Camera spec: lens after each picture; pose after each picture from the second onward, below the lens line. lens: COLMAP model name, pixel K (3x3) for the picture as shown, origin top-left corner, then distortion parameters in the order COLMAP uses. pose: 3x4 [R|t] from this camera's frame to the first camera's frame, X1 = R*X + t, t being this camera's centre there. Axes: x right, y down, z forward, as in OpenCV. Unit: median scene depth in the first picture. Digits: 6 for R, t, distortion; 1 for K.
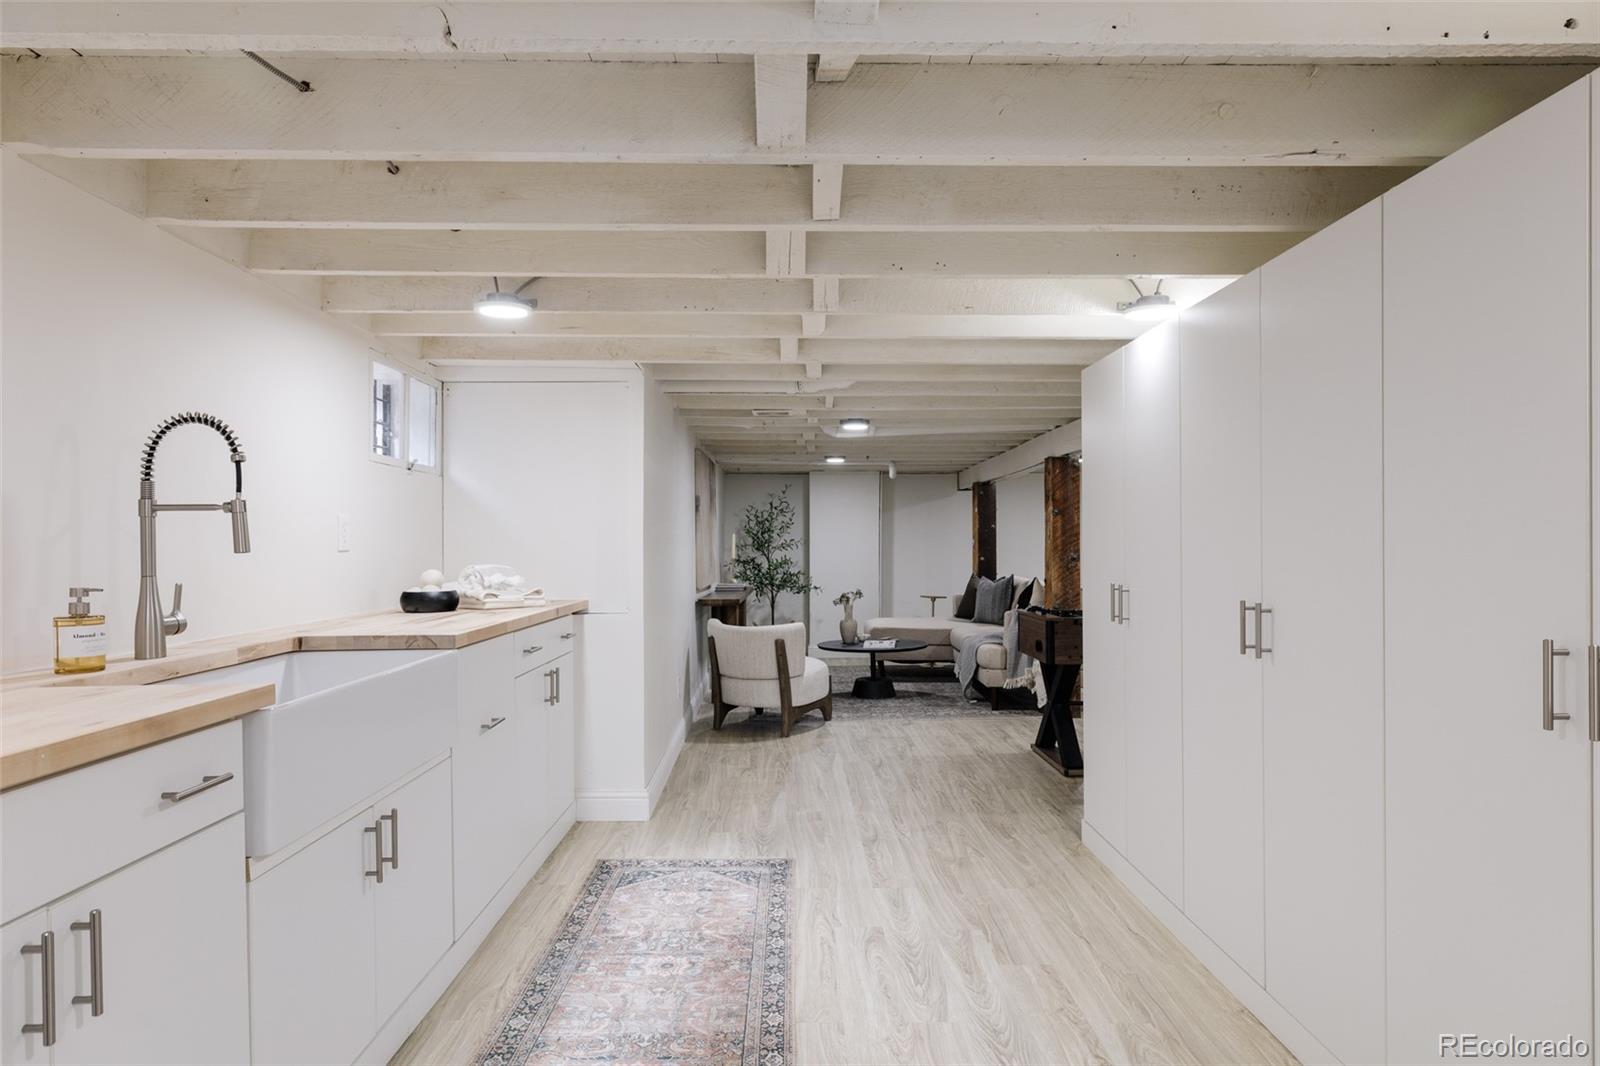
lens RADIAL K [[910.7, 0, 808.4], [0, 910.7, 547.4], [0, 0, 1]] dist [0.019409, 0.000246]
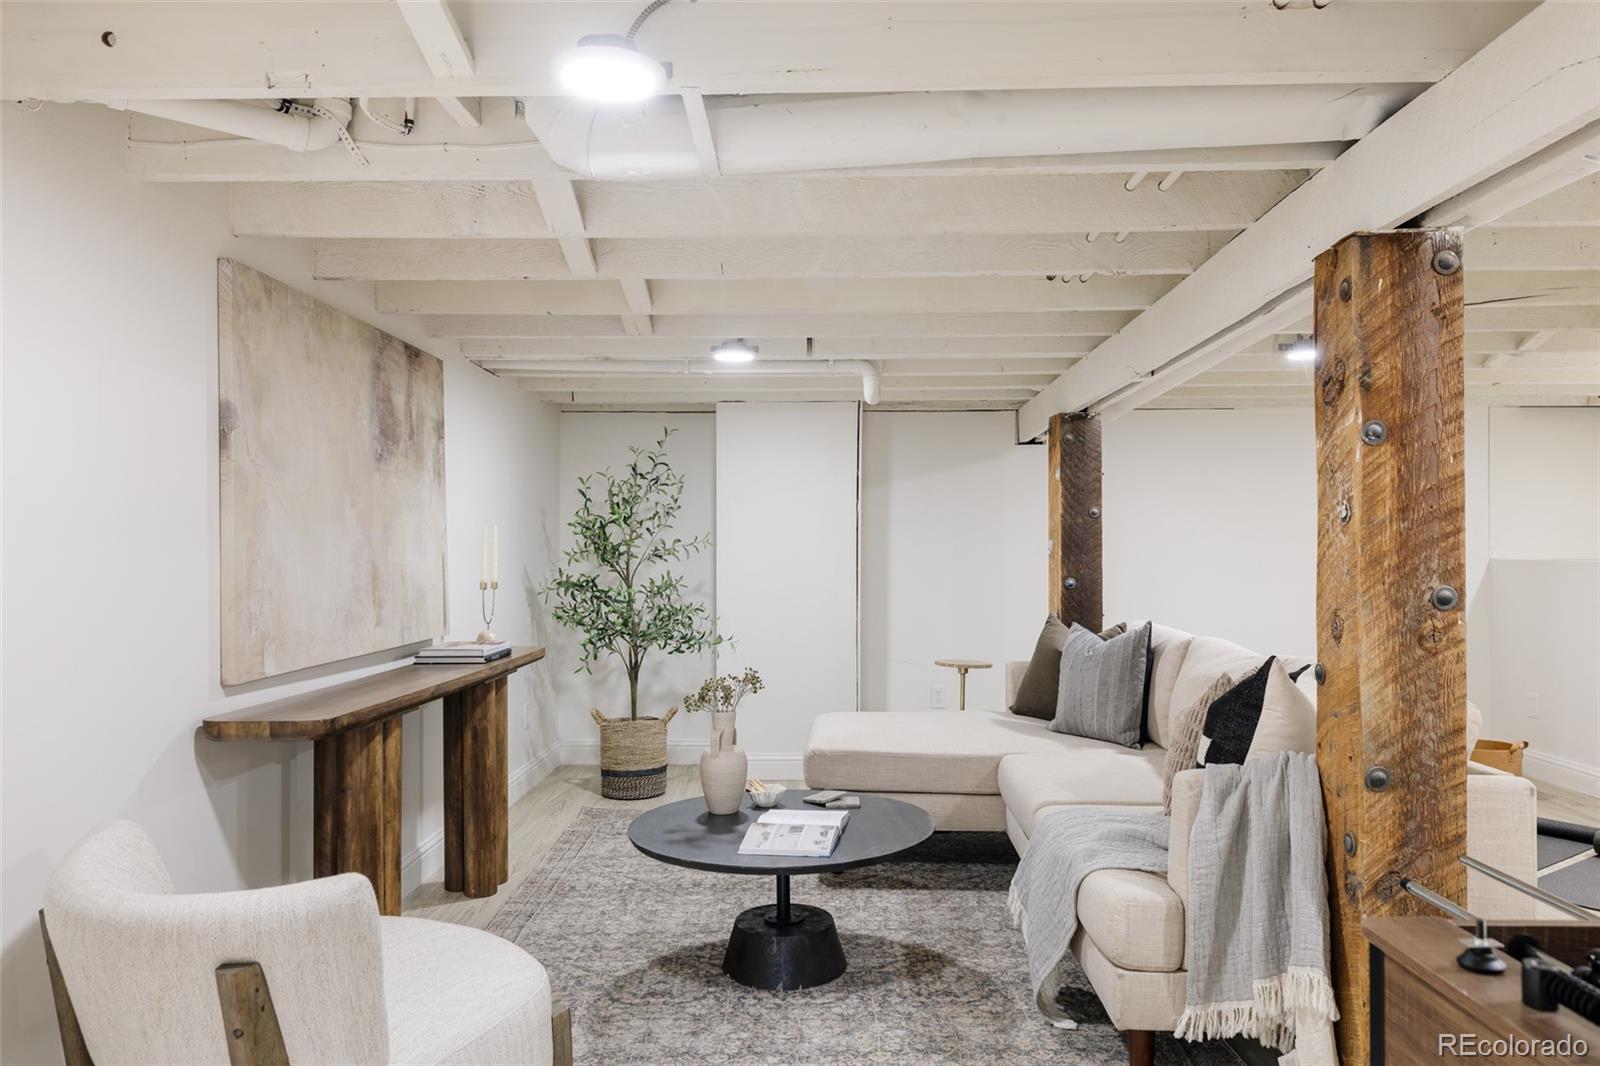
lens RADIAL K [[1058.9, 0, 789.7], [0, 1058.9, 535.9], [0, 0, 1]] dist [-0.005419, -0.002736]
pose [[0.998846, 0.001401, -0.048012, 0.079906], [-0.002274, 0.999833, -0.018124, -0.000687], [0.047978, 0.018212, 0.998682, 0.491368]]
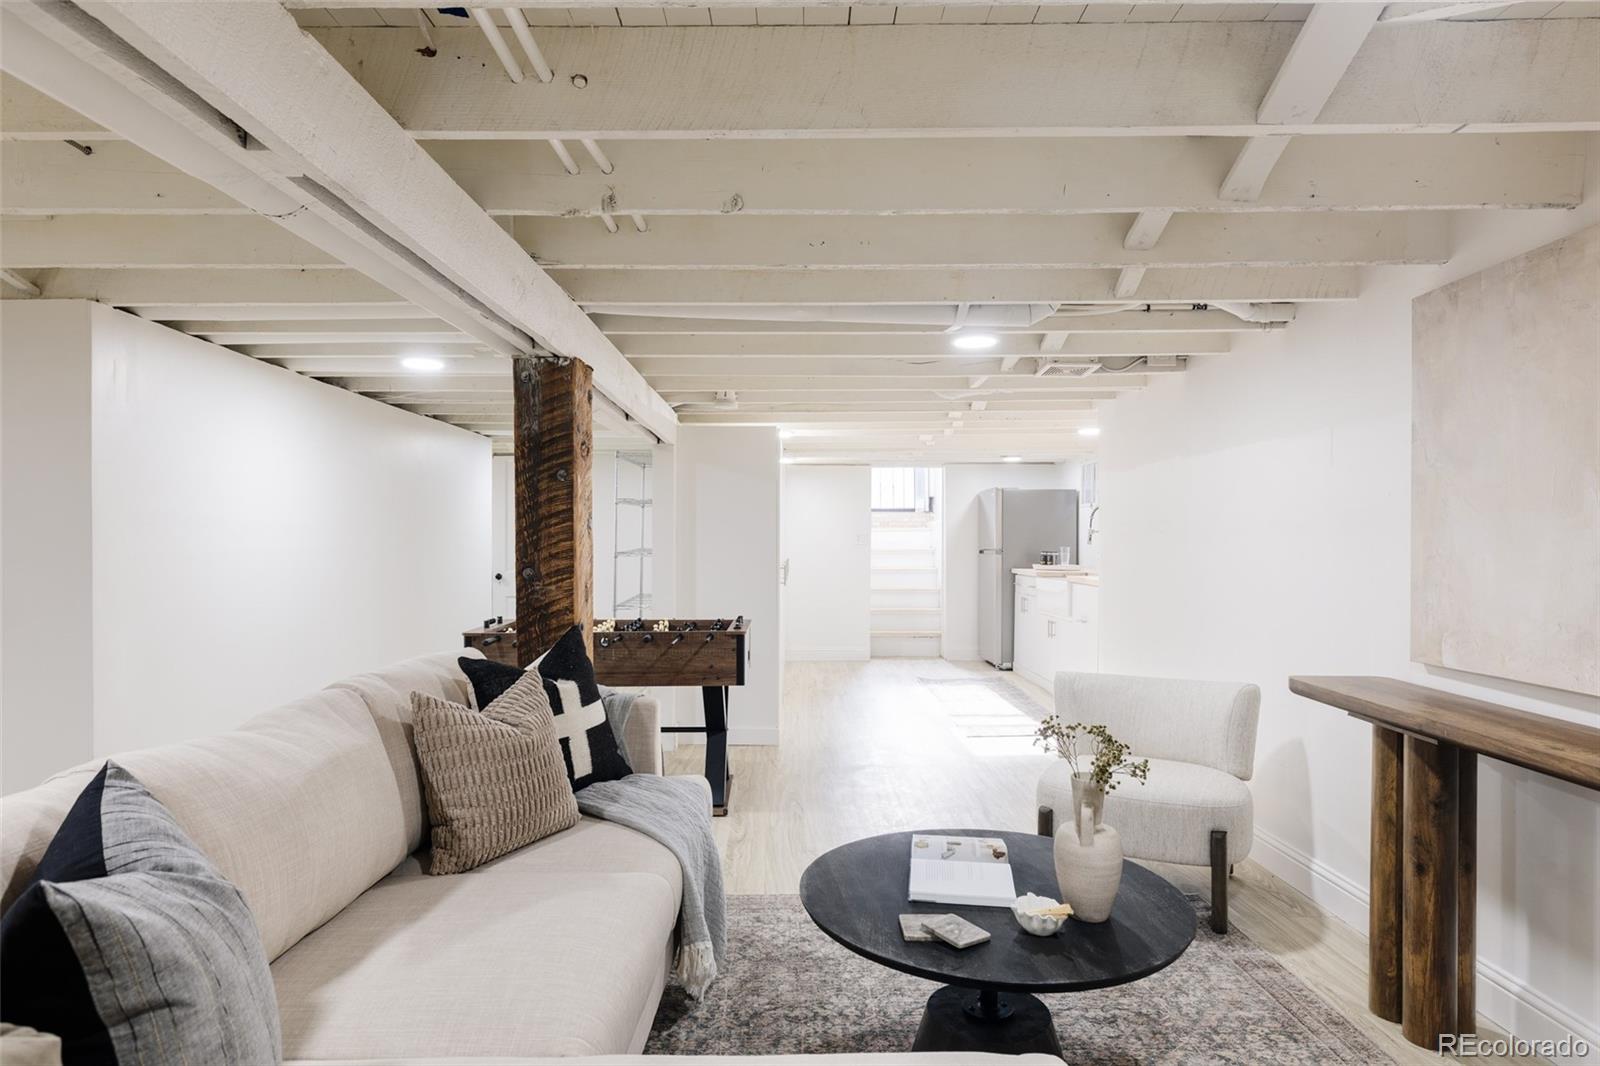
lens RADIAL K [[910.7, 0, 797.9], [0, 910.7, 538.4], [0, 0, 1]] dist [0.019409, 0.000246]
pose [[-0.999847, 0.002878, 0.017231, 0.108037], [0.002955, 0.999986, 0.004457, -0.006398], [-0.017218, 0.004507, -0.999842, 1.103372]]
